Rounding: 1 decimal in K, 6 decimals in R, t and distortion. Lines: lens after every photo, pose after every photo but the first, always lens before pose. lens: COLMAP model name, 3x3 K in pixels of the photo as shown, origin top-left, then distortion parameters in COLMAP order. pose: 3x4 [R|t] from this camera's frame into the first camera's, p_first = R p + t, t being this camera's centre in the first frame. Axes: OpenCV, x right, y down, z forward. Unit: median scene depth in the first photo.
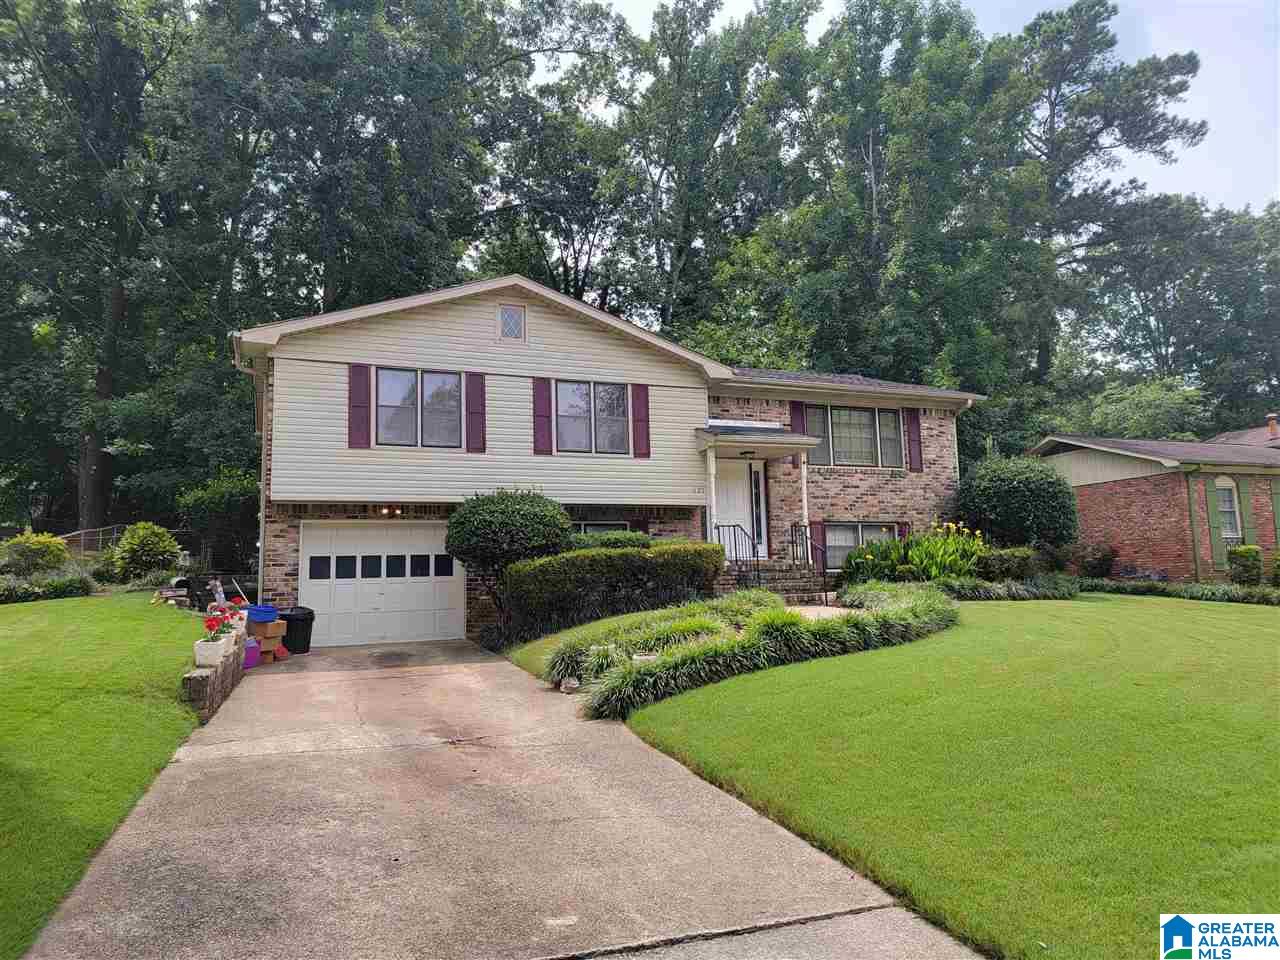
lens RADIAL K [[886.8, 0, 640.0], [0, 886.8, 480.0], [0, 0, 1]] dist [0.080159, -0.070892]
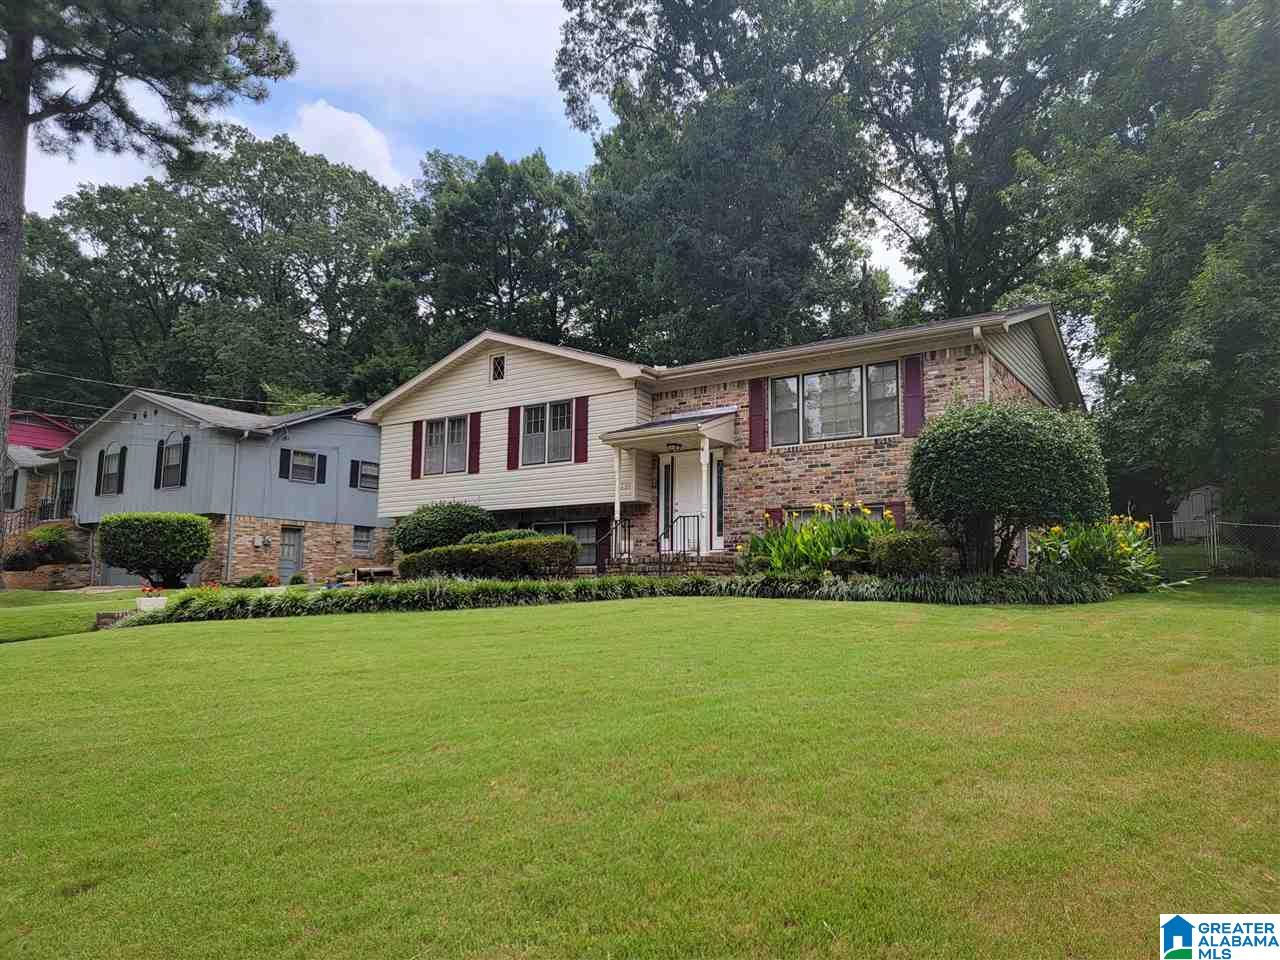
lens RADIAL K [[886.8, 0, 640.7], [0, 886.8, 479.7], [0, 0, 1]] dist [0.080159, -0.070892]
pose [[0.558900, -0.074937, -0.825842, 0.936117], [0.086656, 0.995734, -0.031707, 0.036900], [0.824695, -0.053843, 0.563009, 0.421108]]
